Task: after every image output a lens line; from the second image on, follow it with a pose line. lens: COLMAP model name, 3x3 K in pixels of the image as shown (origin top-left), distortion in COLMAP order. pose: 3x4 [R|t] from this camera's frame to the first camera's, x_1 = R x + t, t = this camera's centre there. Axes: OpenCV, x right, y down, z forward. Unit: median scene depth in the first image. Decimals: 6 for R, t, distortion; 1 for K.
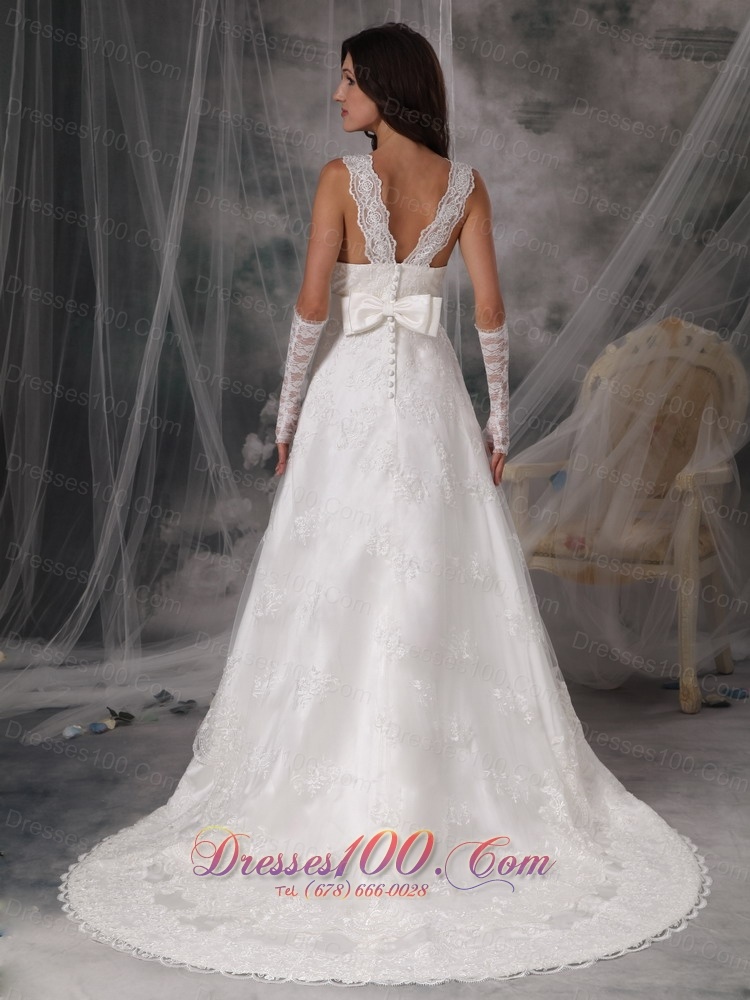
lens RADIAL K [[2223.1, 0, 354.4], [0, 2223.1, 499.2], [0, 0, 1]] dist [0.080674, 1.051717]
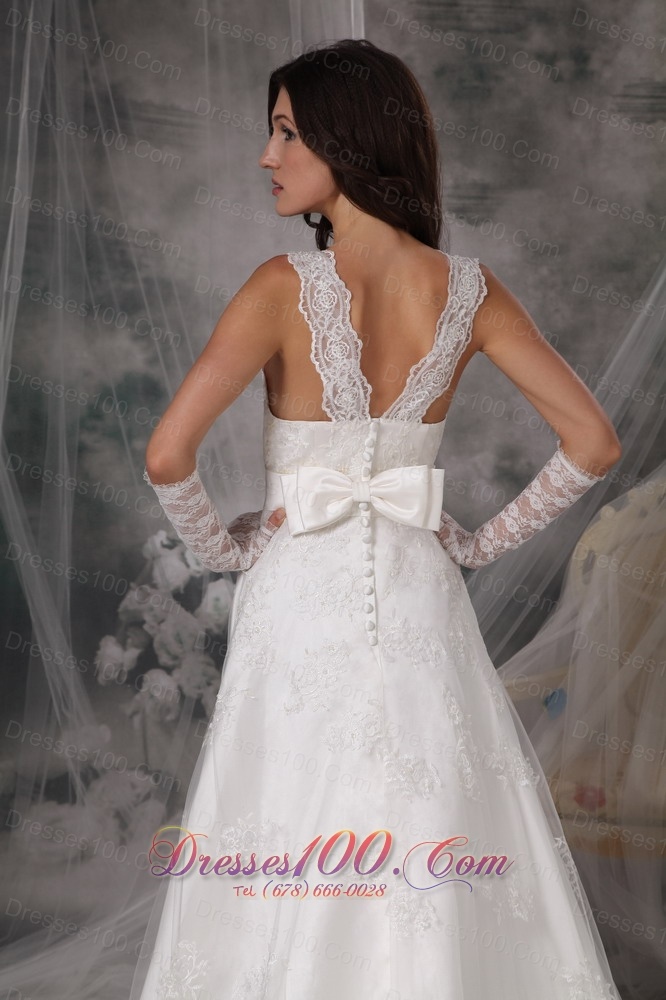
lens RADIAL K [[2202.9, 0, 333.0], [0, 2202.9, 500.0], [0, 0, 1]] dist [0.279140, 0.186991]
pose [[0.995977, -0.036166, 0.081982, -0.030840], [0.040143, 0.998069, -0.047395, -0.037692], [-0.080110, 0.050496, 0.995506, 0.265171]]
